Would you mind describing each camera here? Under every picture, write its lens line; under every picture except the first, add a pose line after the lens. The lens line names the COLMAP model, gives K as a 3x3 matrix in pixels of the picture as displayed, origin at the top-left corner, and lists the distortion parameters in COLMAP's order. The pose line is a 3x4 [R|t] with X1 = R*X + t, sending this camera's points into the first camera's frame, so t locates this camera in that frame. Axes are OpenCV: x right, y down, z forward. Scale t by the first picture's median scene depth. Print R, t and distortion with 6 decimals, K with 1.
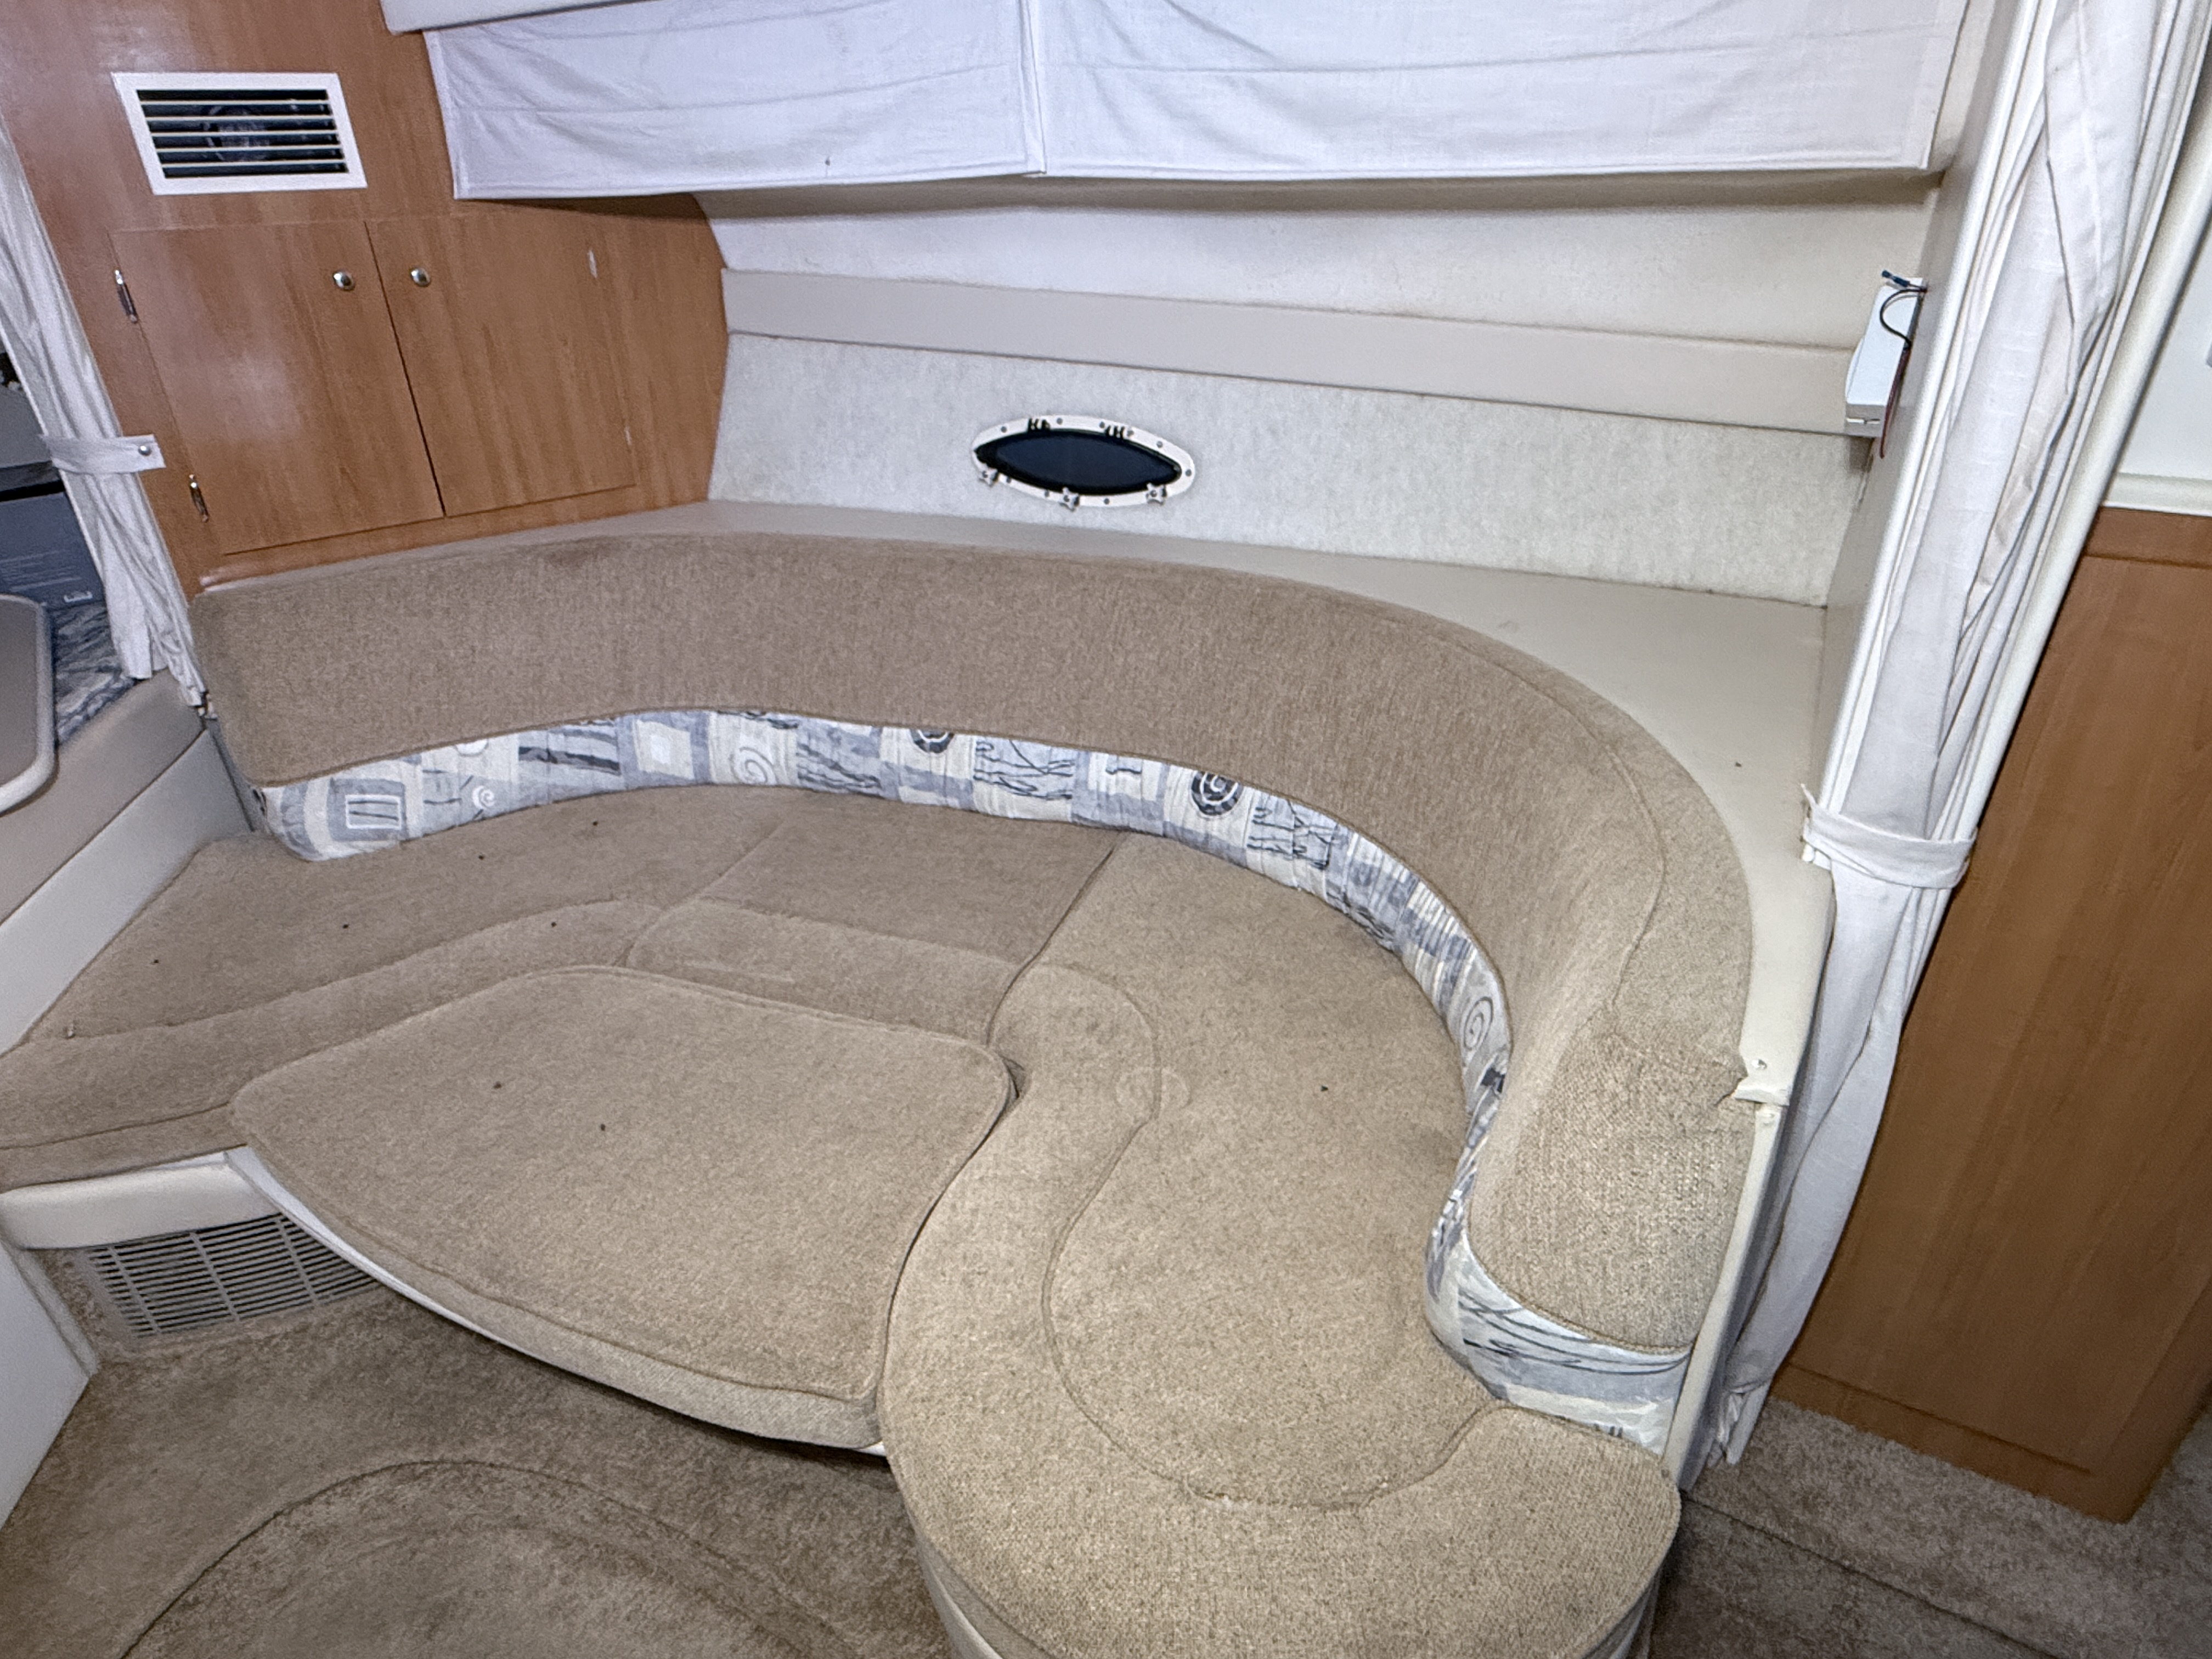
lens RADIAL K [[1250.0, 0, 1116.1], [0, 1250.0, 829.1], [0, 0, 1]] dist [0.003904, -0.000112]
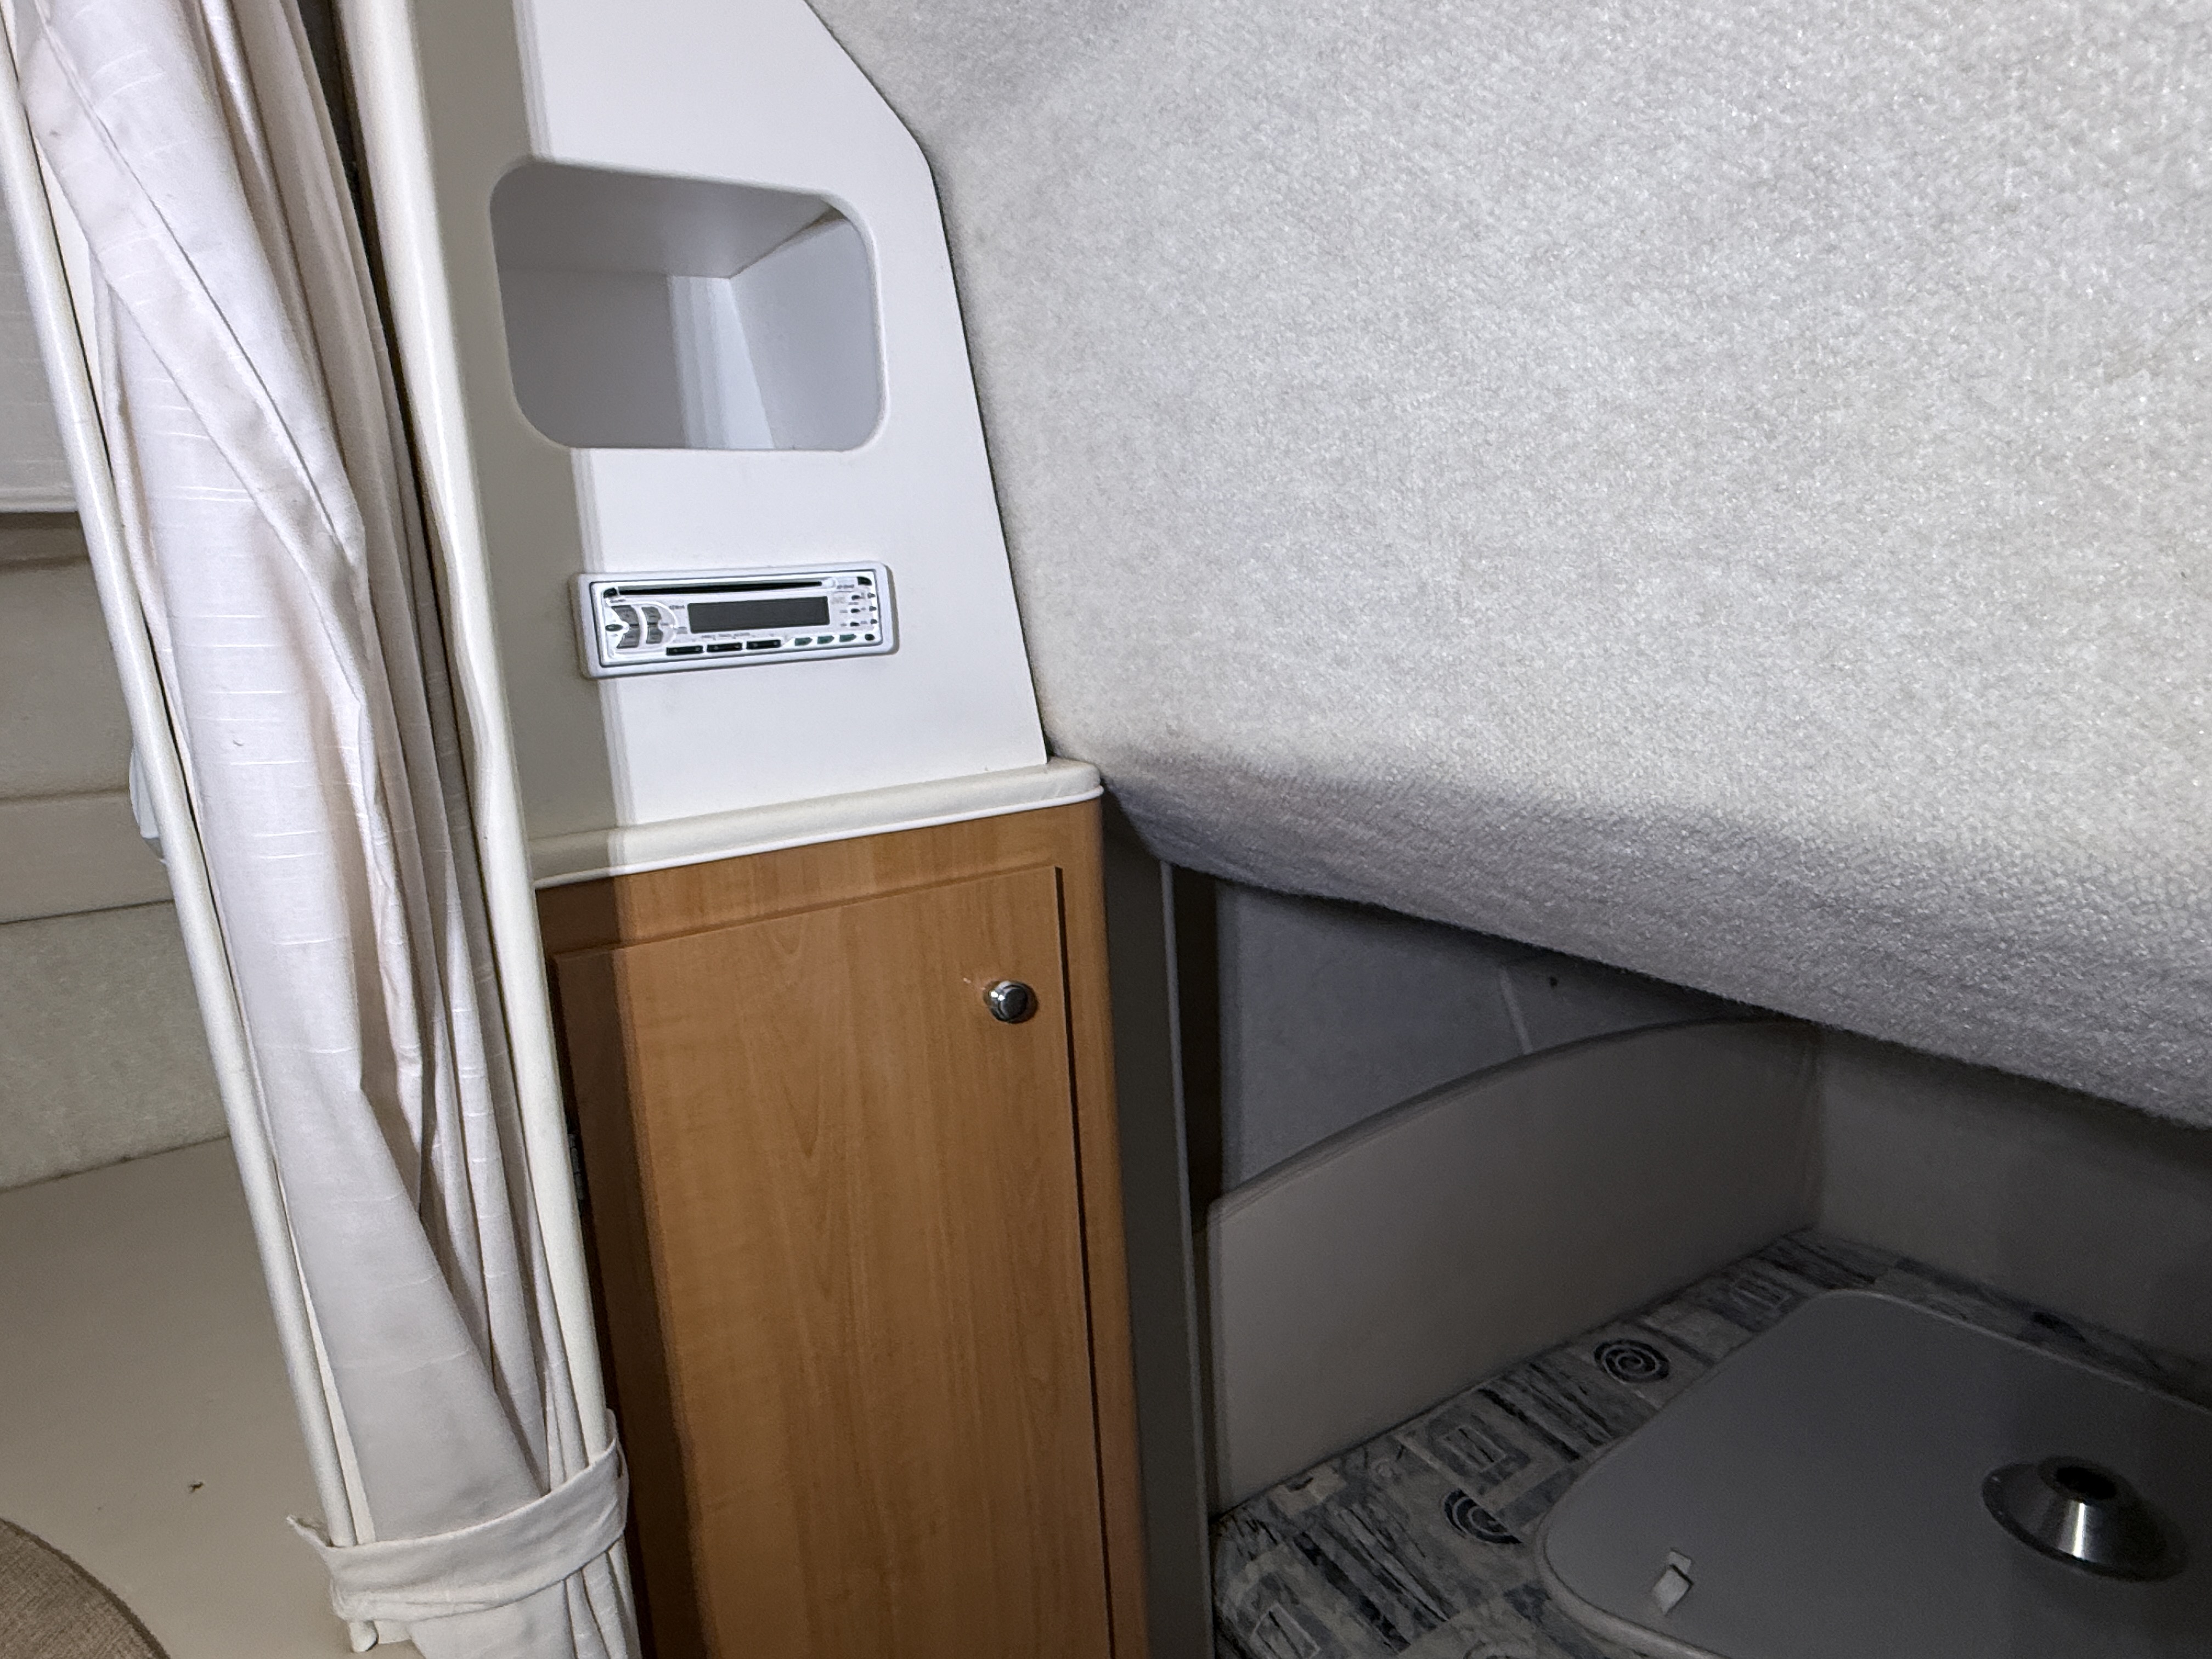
lens RADIAL K [[1250.0, 0, 1116.1], [0, 1250.0, 829.1], [0, 0, 1]] dist [0.003904, -0.000112]
pose [[0.476256, -0.178930, 0.860909, 0.339855], [0.471552, 0.878355, -0.078307, -0.086275], [-0.742172, 0.443257, 0.502697, 0.400223]]
